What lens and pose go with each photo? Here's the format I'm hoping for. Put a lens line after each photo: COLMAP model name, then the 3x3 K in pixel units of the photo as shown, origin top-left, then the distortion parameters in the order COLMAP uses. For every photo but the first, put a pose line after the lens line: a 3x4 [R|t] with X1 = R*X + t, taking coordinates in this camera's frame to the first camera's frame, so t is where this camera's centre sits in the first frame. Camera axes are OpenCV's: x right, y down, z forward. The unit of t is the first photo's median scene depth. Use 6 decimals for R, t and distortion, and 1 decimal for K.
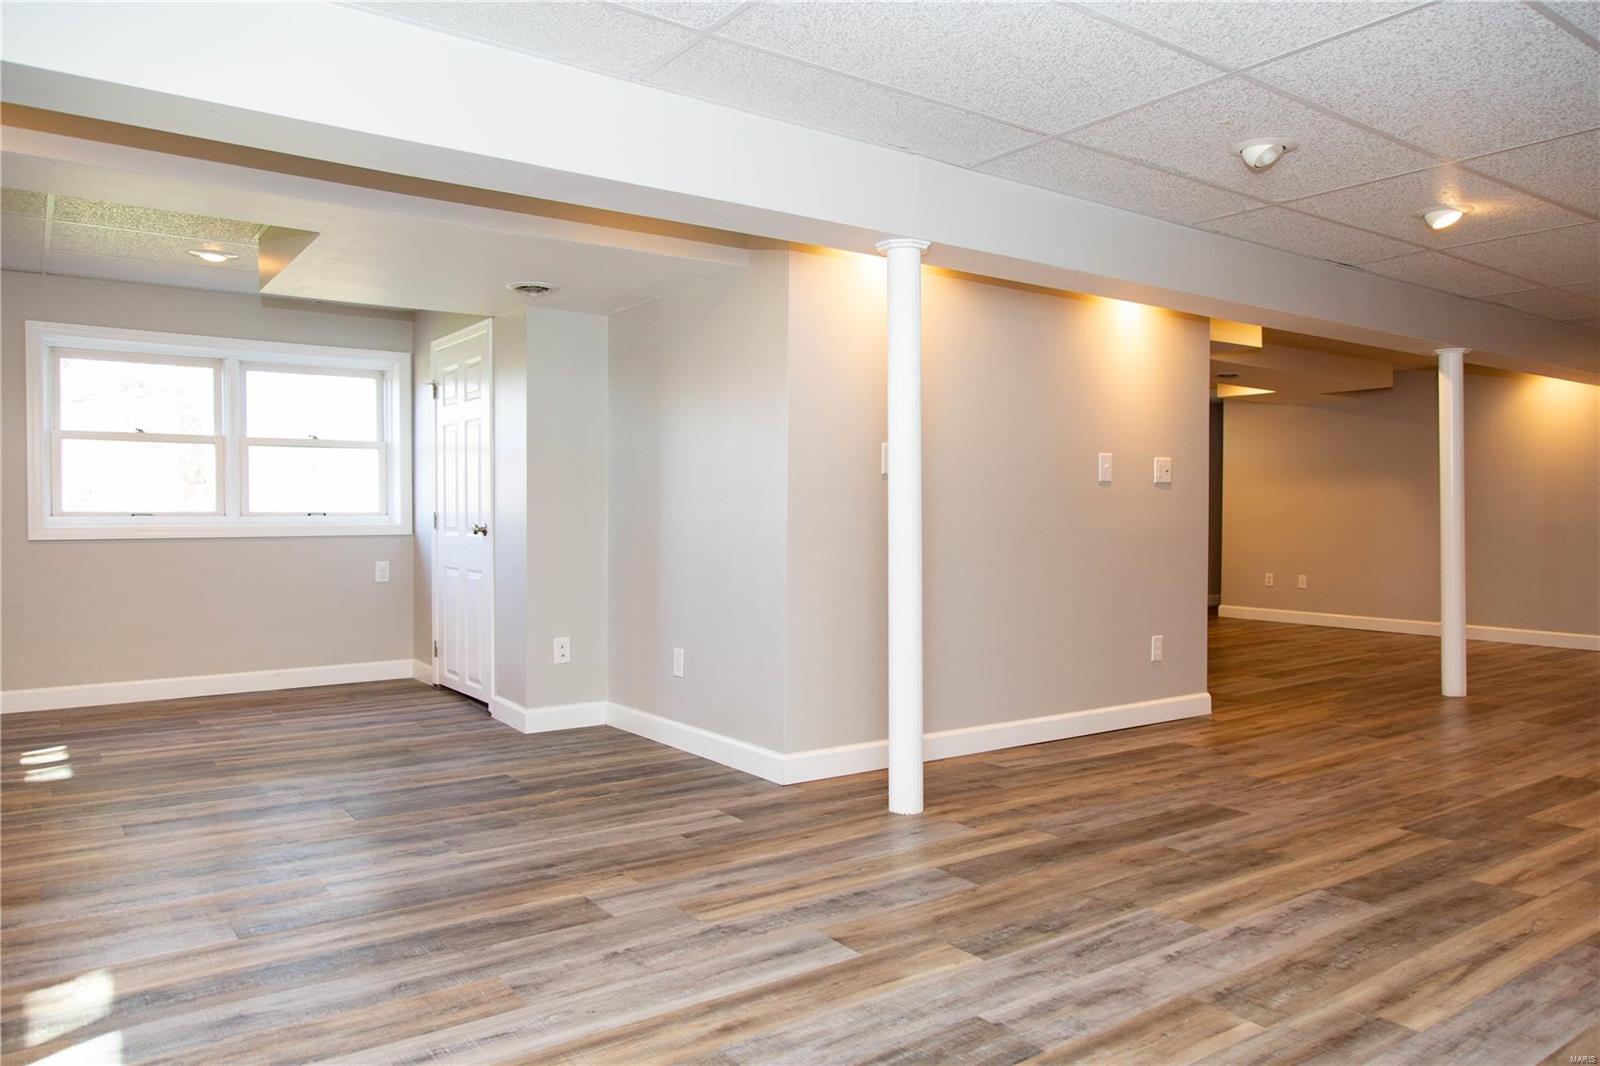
lens RADIAL K [[1104.8, 0, 800.0], [0, 1104.8, 533.0], [0, 0, 1]] dist [0.000054, -0.000207]
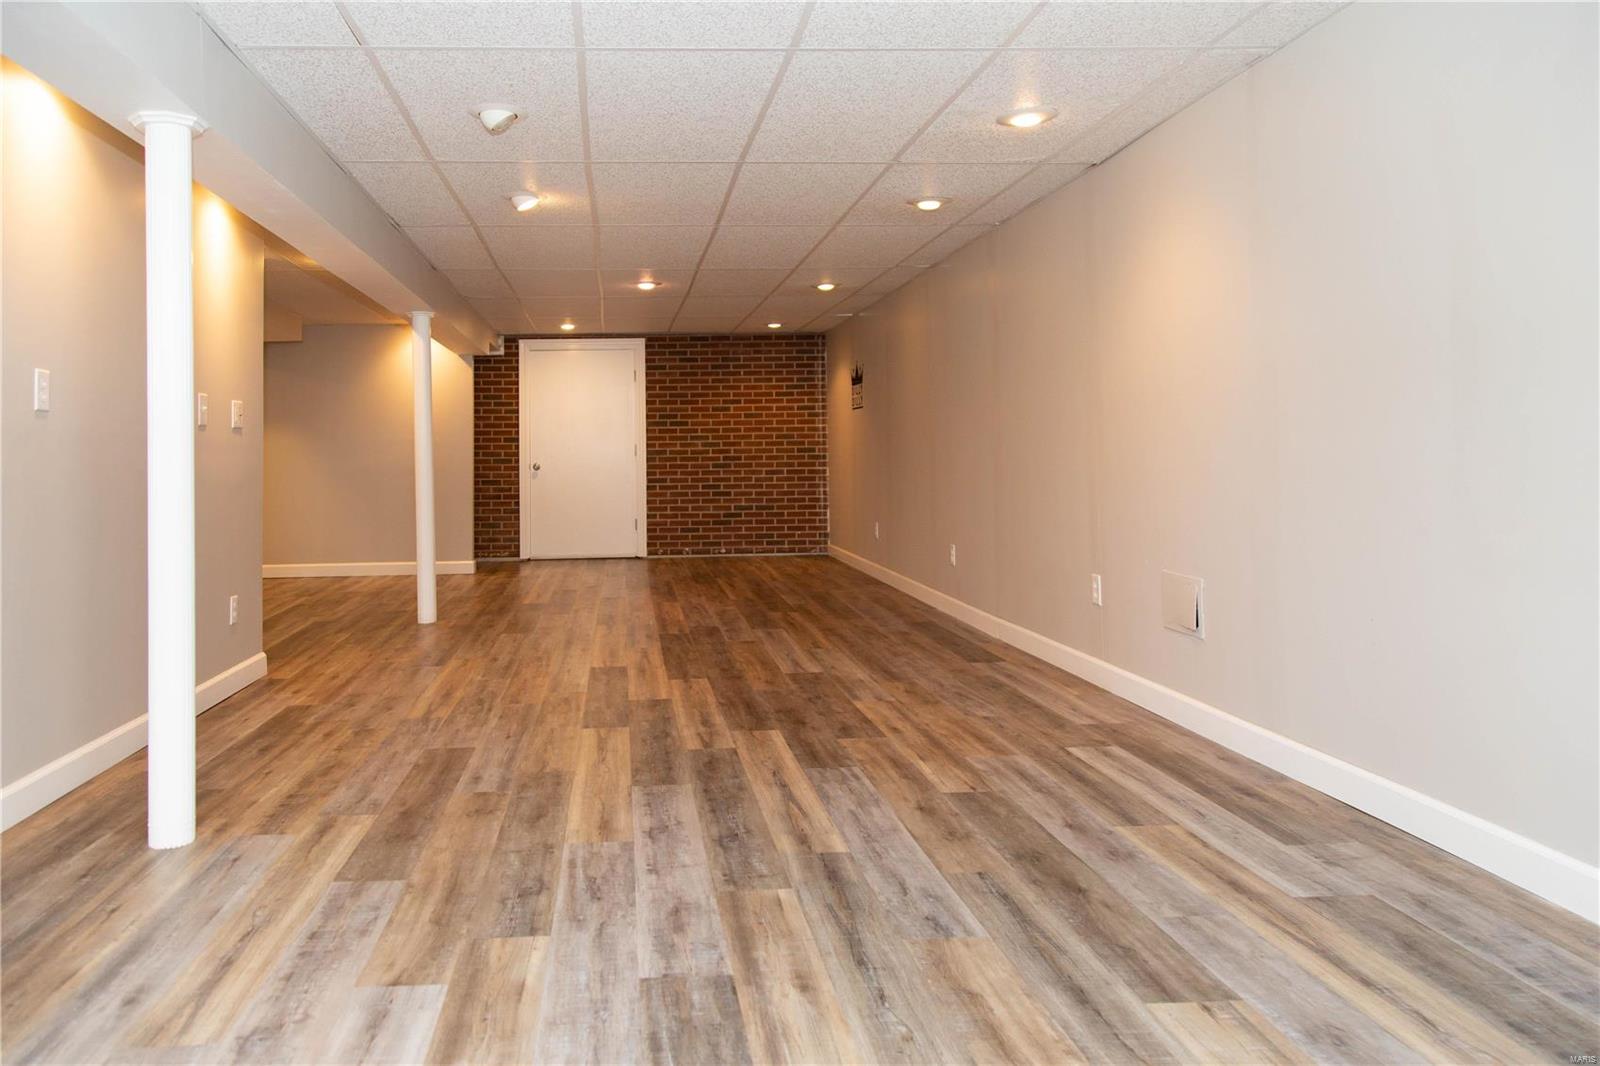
lens RADIAL K [[1087.3, 0, 800.0], [0, 1087.3, 443.3], [0, 0, 1]] dist [0.004111, -0.000351]
pose [[0.542231, -0.003207, 0.840223, -0.459590], [0.033607, 0.999275, -0.017874, -0.002675], [-0.839557, 0.037929, 0.541946, 0.296343]]
